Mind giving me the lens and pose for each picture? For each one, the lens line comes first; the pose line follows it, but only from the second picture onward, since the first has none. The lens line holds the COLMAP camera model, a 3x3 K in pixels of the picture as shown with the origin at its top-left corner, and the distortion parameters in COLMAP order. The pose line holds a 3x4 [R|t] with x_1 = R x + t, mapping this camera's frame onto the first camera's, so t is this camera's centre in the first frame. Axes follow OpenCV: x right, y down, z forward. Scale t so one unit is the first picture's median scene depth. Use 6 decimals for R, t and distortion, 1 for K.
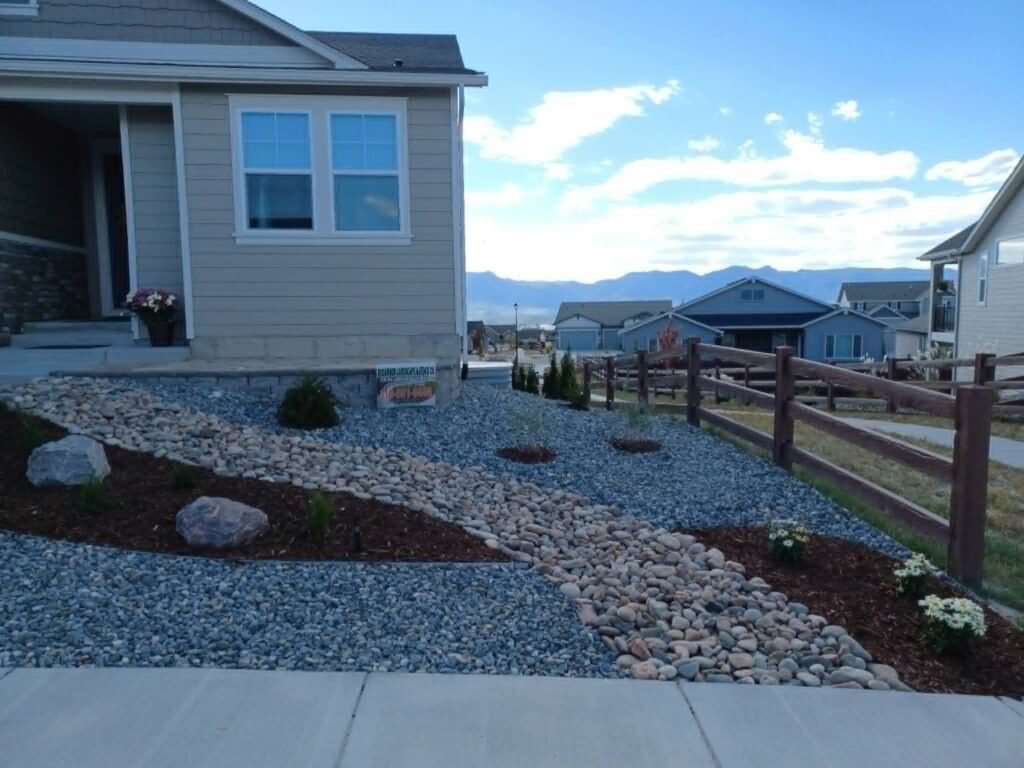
lens RADIAL K [[708.9, 0, 490.2], [0, 708.9, 381.3], [0, 0, 1]] dist [0.037259, -0.000728]
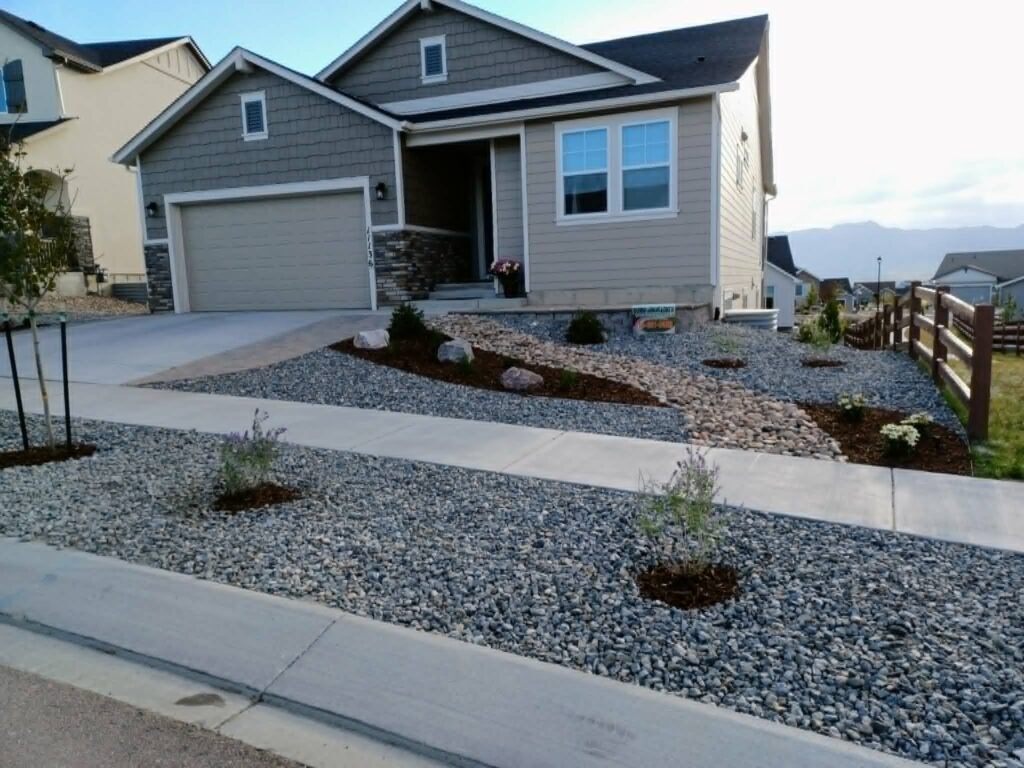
lens RADIAL K [[727.8, 0, 512.0], [0, 727.8, 384.0], [0, 0, 1]] dist [0.087964, 0.000264]
pose [[0.893801, 0.040996, -0.446585, 0.302057], [-0.019041, 0.998384, 0.053542, 0.064405], [0.448059, -0.039352, 0.893138, -0.484309]]
